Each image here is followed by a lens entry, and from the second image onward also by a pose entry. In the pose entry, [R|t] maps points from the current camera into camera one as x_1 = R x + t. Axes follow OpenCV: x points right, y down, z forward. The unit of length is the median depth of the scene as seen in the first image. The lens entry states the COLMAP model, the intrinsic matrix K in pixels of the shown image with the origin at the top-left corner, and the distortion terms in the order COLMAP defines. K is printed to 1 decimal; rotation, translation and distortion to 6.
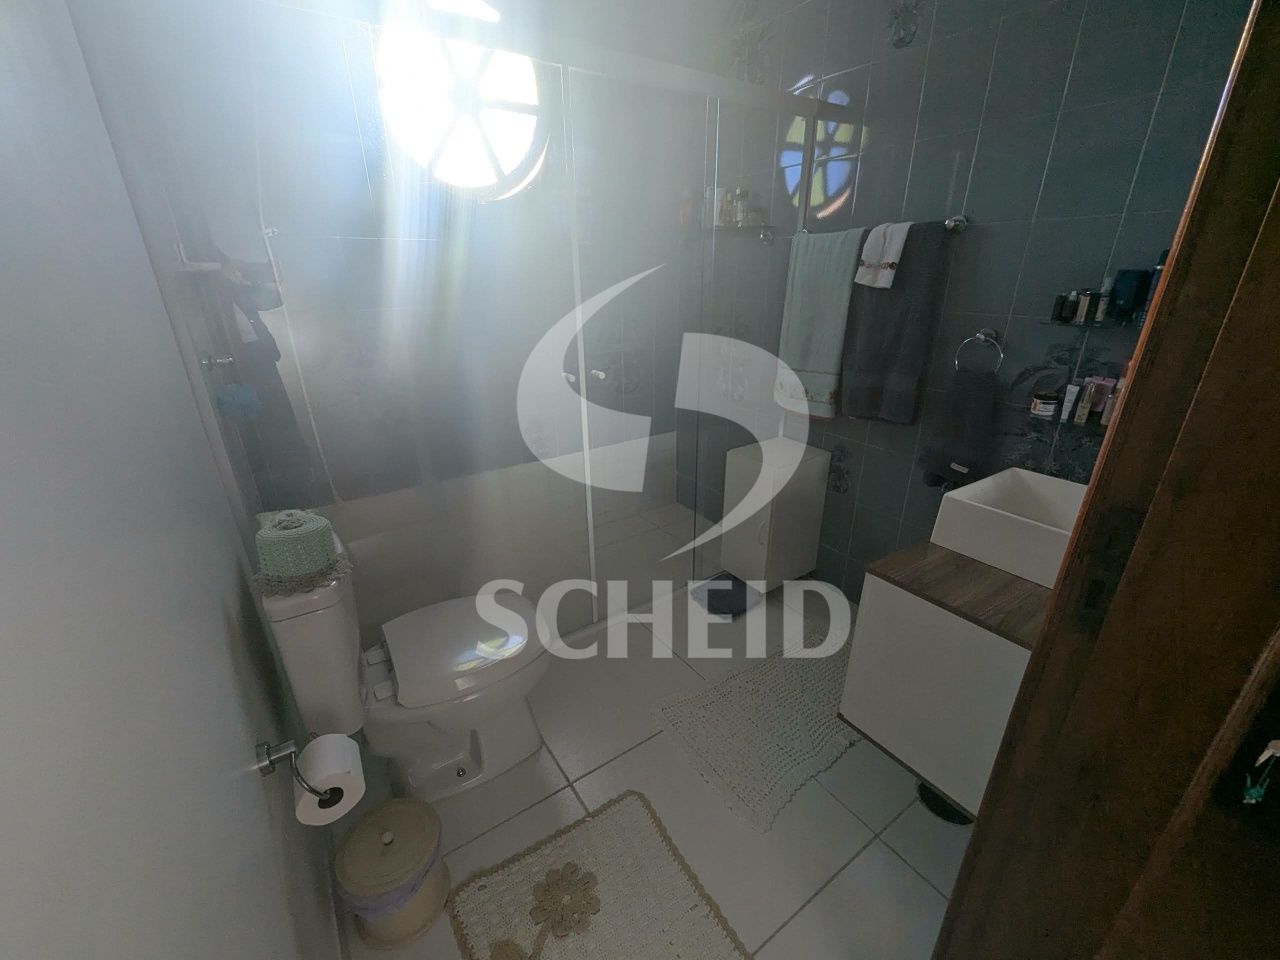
lens RADIAL K [[541.3, 0, 642.5], [0, 541.3, 484.7], [0, 0, 1]] dist [0.002942, -0.000535]
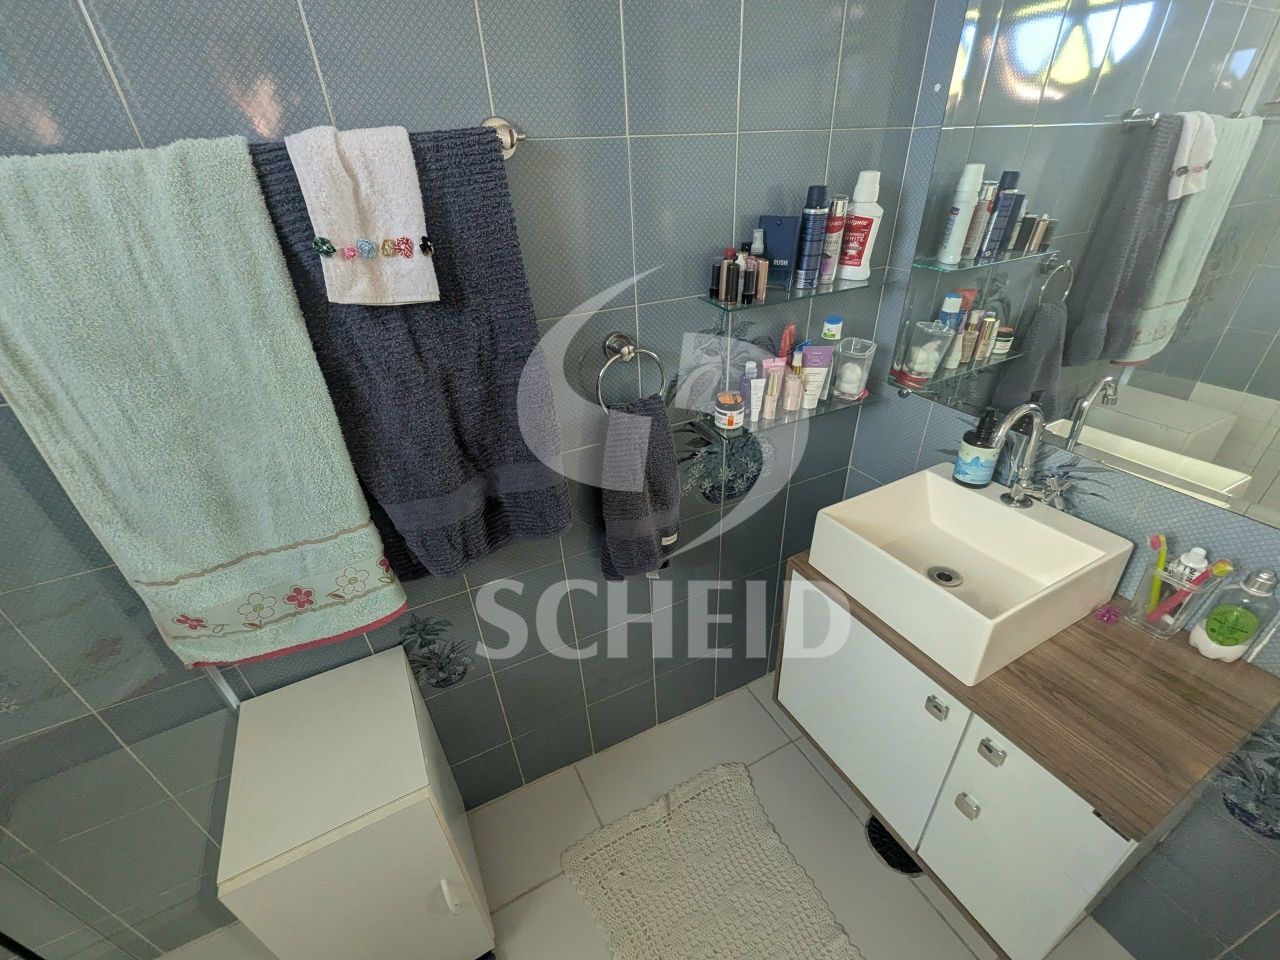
lens RADIAL K [[541.3, 0, 642.5], [0, 541.3, 484.7], [0, 0, 1]] dist [0.002942, -0.000535]
pose [[0.129799, -0.521134, 0.843547, 0.062318], [0.402723, 0.805120, 0.435426, -0.375913], [-0.906072, 0.283198, 0.314376, 0.790195]]
